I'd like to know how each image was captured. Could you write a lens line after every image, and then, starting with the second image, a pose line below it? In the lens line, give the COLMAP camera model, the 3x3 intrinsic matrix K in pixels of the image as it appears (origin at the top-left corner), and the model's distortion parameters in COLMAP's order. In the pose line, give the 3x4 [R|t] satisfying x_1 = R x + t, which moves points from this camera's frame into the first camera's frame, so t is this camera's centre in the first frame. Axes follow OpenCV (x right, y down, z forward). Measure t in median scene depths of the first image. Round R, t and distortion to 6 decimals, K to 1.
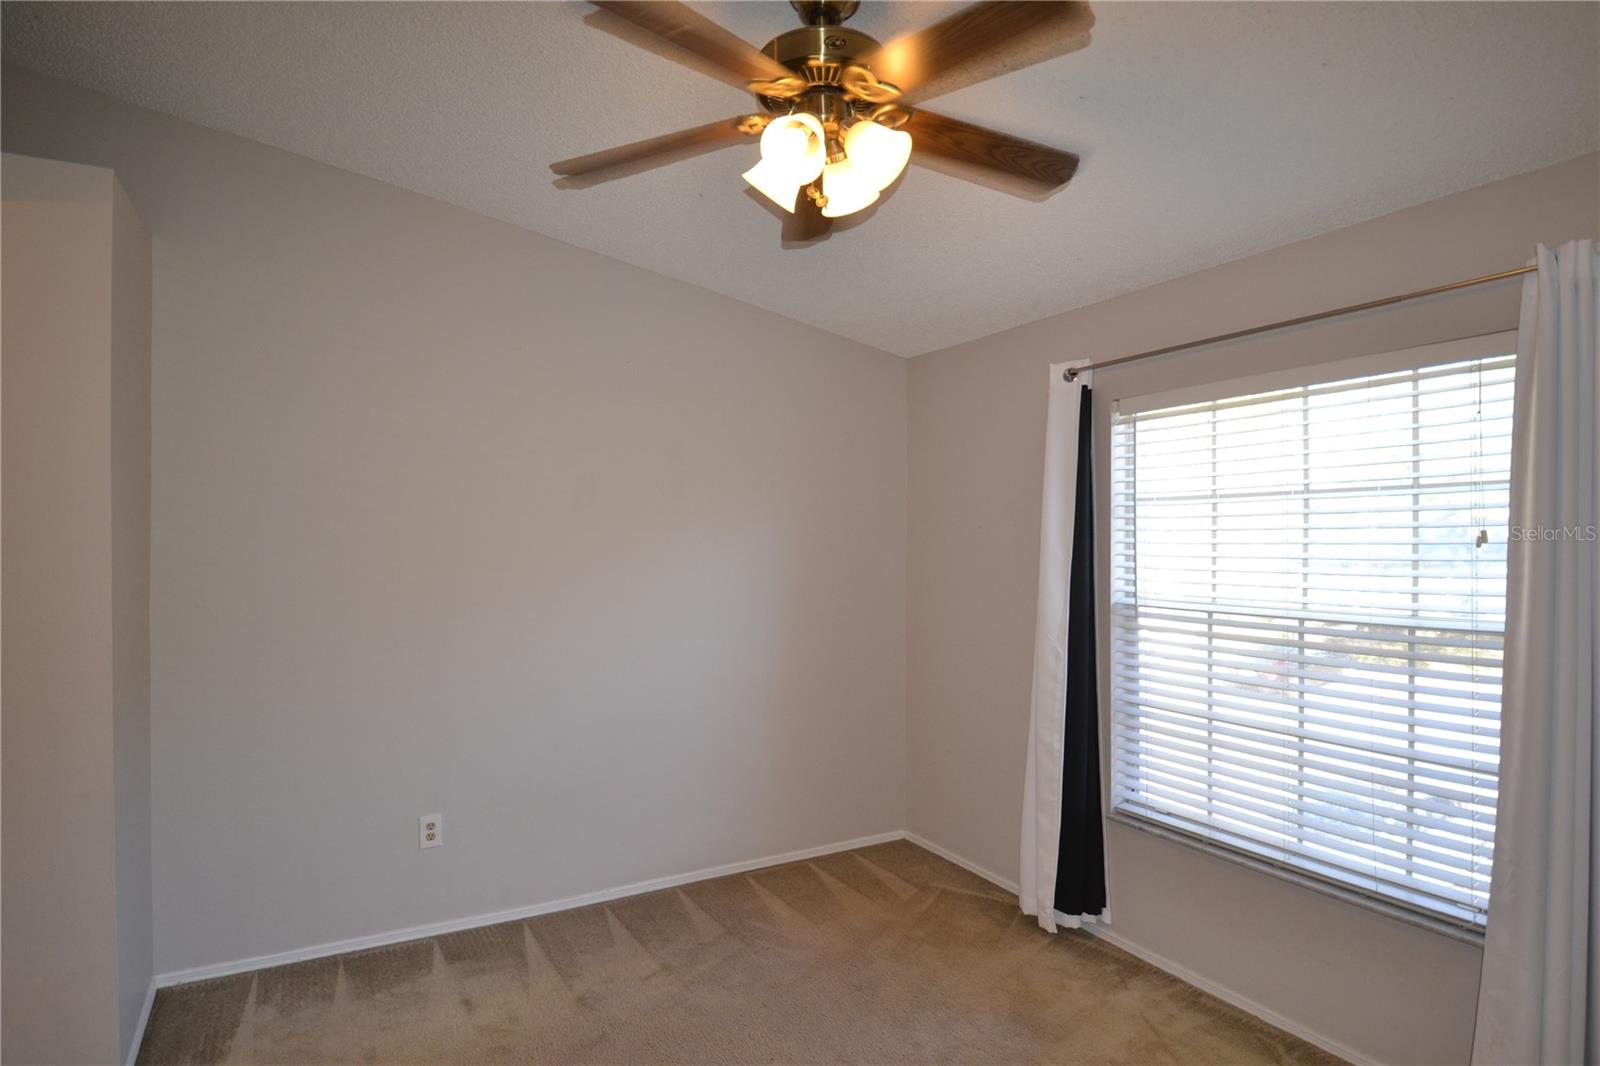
lens RADIAL K [[885.8, 0, 799.5], [0, 885.8, 536.0], [0, 0, 1]] dist [0.017691, -0.014595]
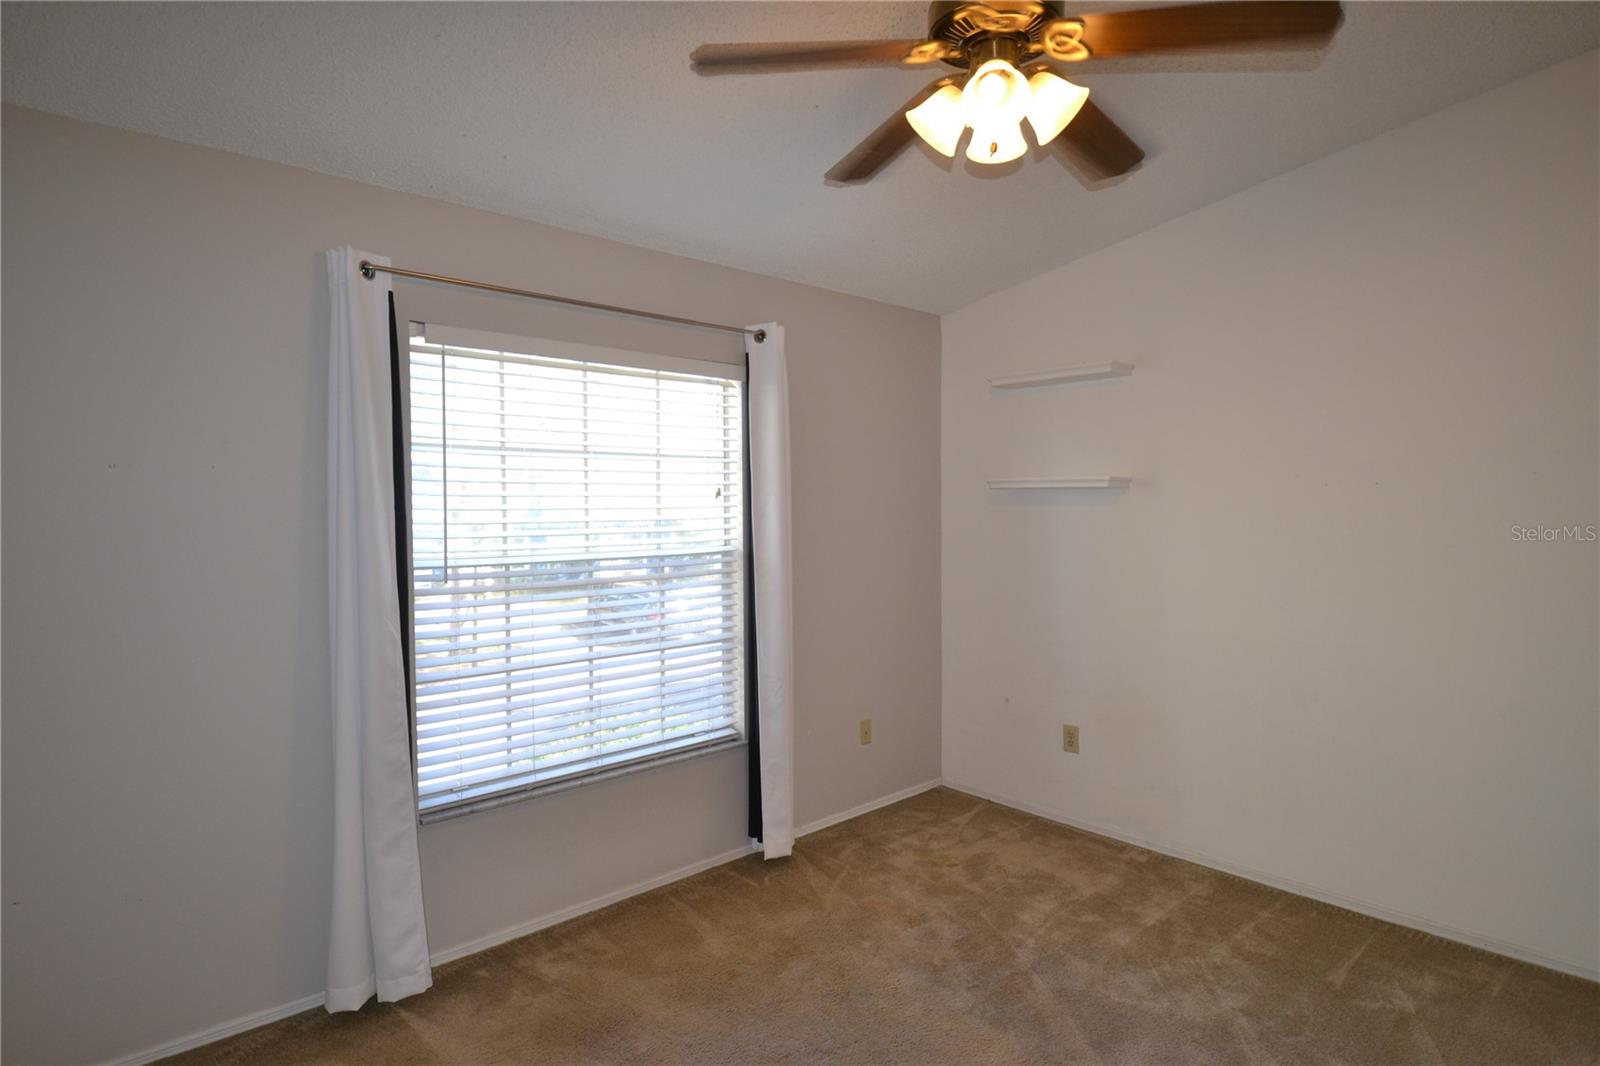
lens RADIAL K [[794.2, 0, 798.7], [0, 794.2, 521.6], [0, 0, 1]] dist [0.003821, 0.000000]
pose [[-0.195757, -0.031722, 0.980139, -0.493986], [-0.010152, 0.999489, 0.030321, 0.006935], [-0.980600, -0.004015, -0.195979, 0.888653]]
